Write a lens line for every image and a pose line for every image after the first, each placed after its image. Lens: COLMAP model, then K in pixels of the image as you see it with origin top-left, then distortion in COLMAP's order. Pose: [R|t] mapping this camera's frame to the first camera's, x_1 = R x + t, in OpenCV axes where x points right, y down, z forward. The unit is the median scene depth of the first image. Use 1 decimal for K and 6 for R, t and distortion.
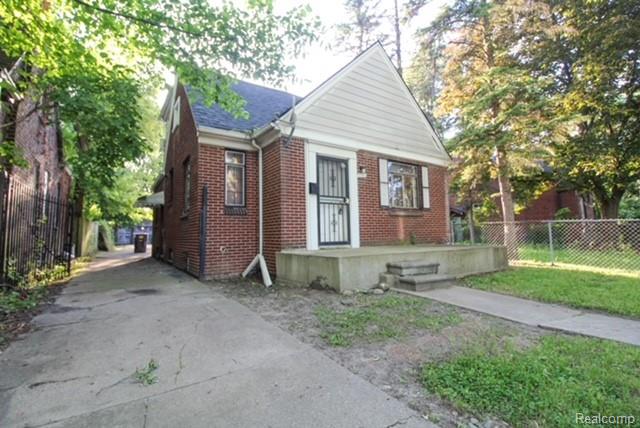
lens RADIAL K [[291.9, 0, 315.2], [0, 291.9, 210.2], [0, 0, 1]] dist [-0.005878, -0.006267]
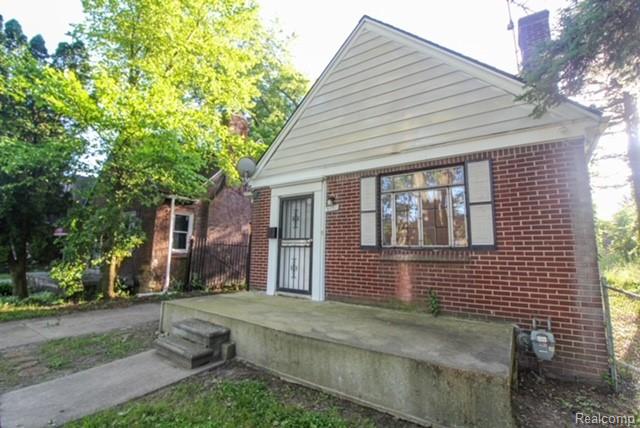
lens RADIAL K [[291.9, 0, 312.2], [0, 291.9, 212.5], [0, 0, 1]] dist [-0.005878, -0.006267]
pose [[0.355816, -0.104588, -0.928685, 0.923687], [0.054196, 0.994355, -0.091218, -0.041196], [0.932983, -0.017874, 0.359475, 0.710032]]
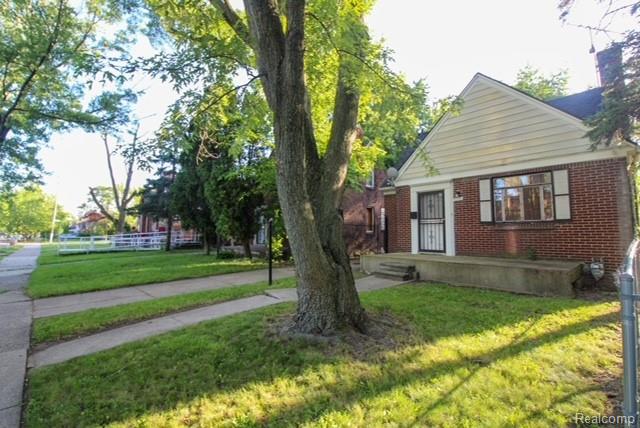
lens RADIAL K [[291.9, 0, 317.7], [0, 291.9, 209.3], [0, 0, 1]] dist [-0.005878, -0.006267]
pose [[0.147689, -0.067104, -0.986755, 1.387321], [0.074609, 0.995609, -0.056539, -0.052060], [0.986216, -0.065270, 0.152047, 0.222766]]
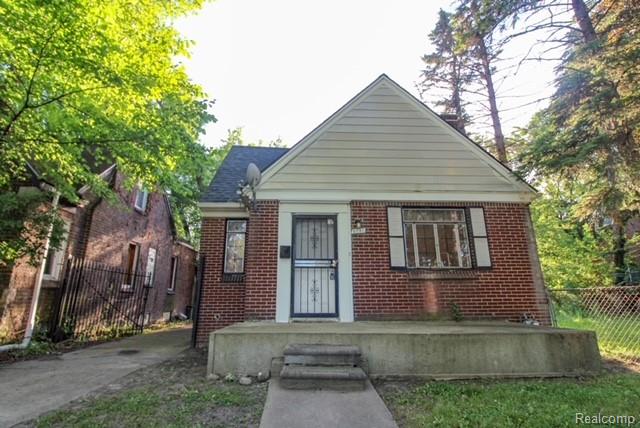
lens RADIAL K [[317.5, 0, 316.3], [0, 317.5, 211.6], [0, 0, 1]] dist [-0.008950, -0.002505]
pose [[0.849989, -0.125634, -0.511600, 0.558370], [0.030695, 0.981307, -0.189984, -0.005904], [0.525906, 0.145781, 0.837957, 0.186803]]
